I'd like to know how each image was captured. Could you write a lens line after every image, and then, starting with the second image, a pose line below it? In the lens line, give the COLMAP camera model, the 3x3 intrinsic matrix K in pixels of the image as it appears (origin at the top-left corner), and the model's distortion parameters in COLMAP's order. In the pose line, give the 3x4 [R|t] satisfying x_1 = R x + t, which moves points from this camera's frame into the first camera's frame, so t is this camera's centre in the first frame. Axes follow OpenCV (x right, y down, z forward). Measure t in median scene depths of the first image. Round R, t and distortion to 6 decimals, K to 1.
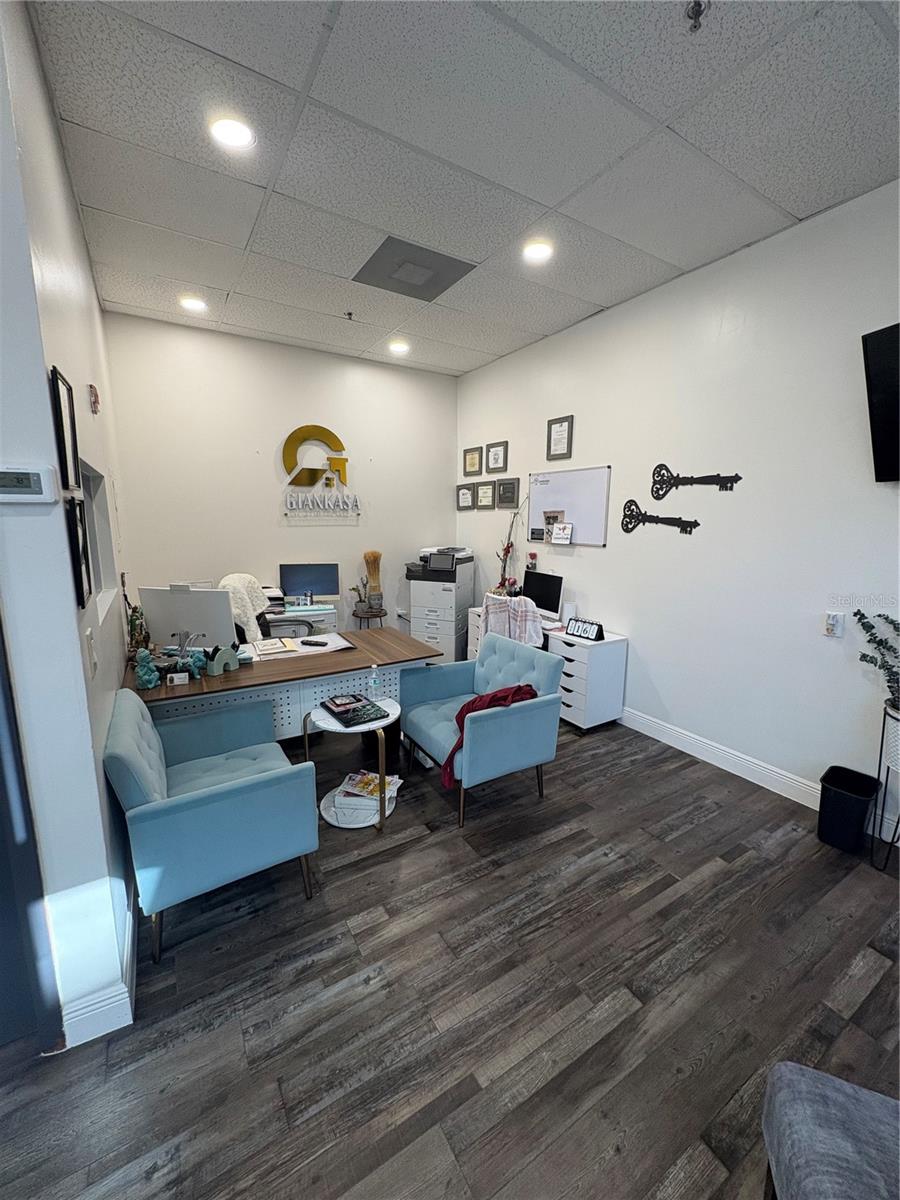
lens RADIAL K [[478.5, 0, 445.6], [0, 478.5, 595.8], [0, 0, 1]] dist [0.000014, -0.000488]
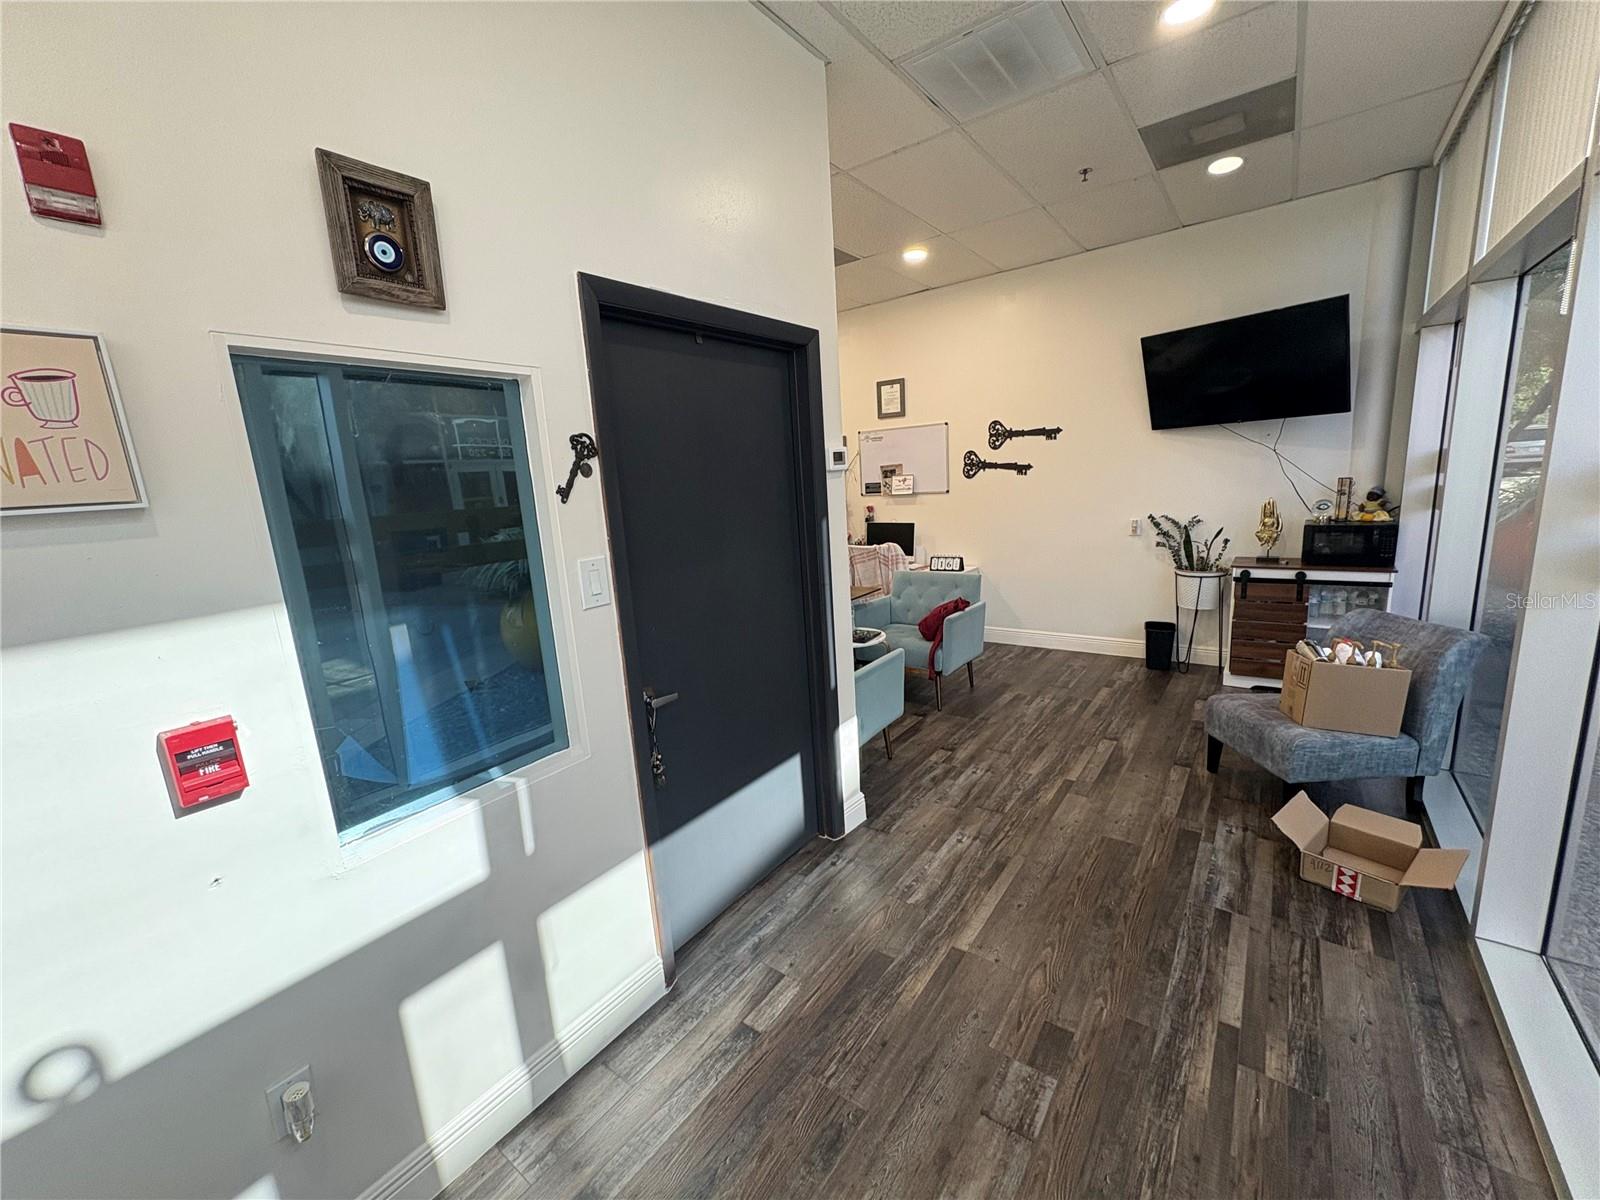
lens RADIAL K [[638.0, 0, 799.7], [0, 638.0, 591.3], [0, 0, 1]] dist [0.000014, -0.000488]
pose [[0.926927, -0.131392, 0.351486, -0.744492], [0.129558, 0.991152, 0.028846, 0.056127], [-0.352166, 0.018800, 0.935749, -0.406308]]
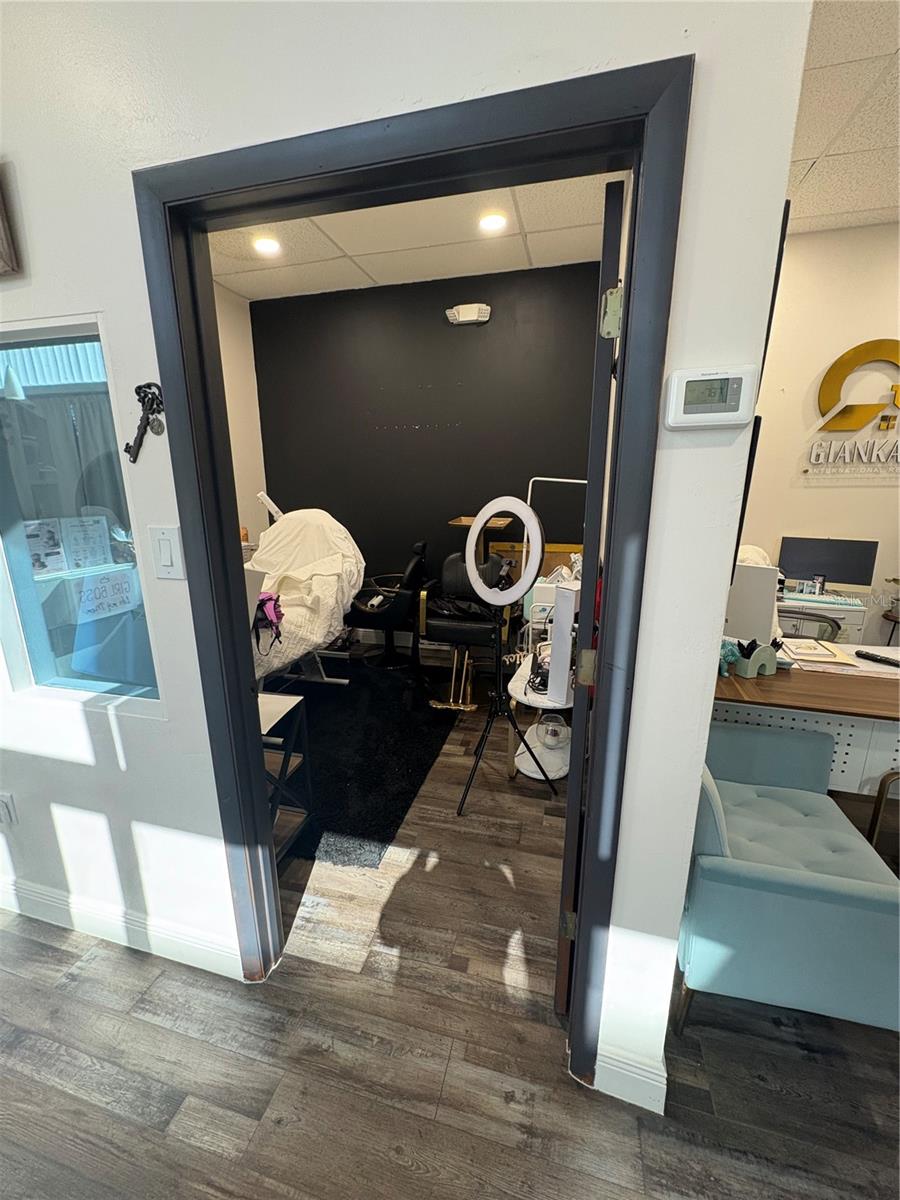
lens RADIAL K [[478.5, 0, 447.6], [0, 478.5, 597.6], [0, 0, 1]] dist [0.000014, -0.000488]
pose [[0.688656, 0.159953, -0.707226, -0.247702], [-0.110894, 0.987124, 0.115275, 0.003952], [0.716558, -0.000958, 0.697526, 0.104070]]
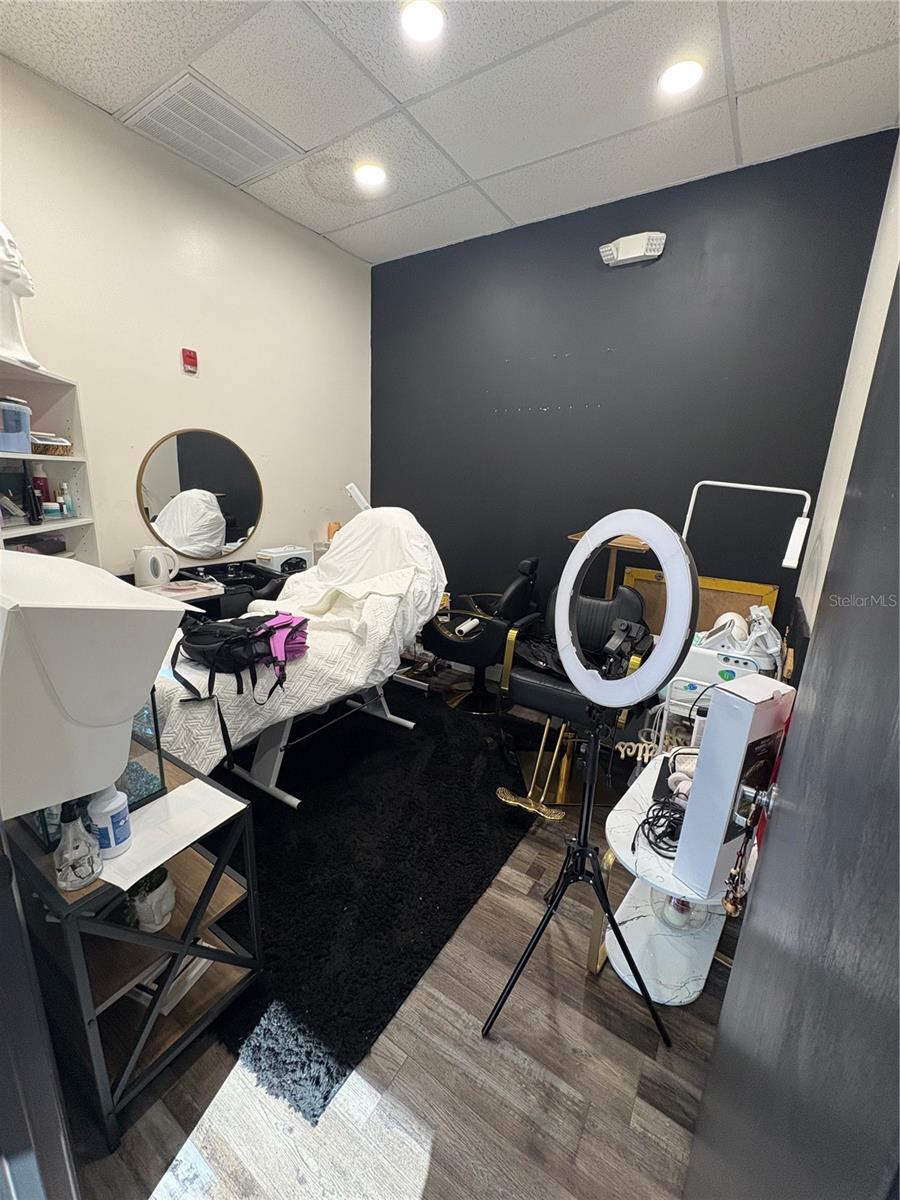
lens RADIAL K [[478.5, 0, 447.2], [0, 478.5, 598.5], [0, 0, 1]] dist [0.000014, -0.000488]
pose [[0.426160, 0.229344, -0.875093, -0.296216], [-0.186797, 0.968793, 0.162933, -0.007218], [0.885152, 0.094029, 0.455702, 0.174377]]
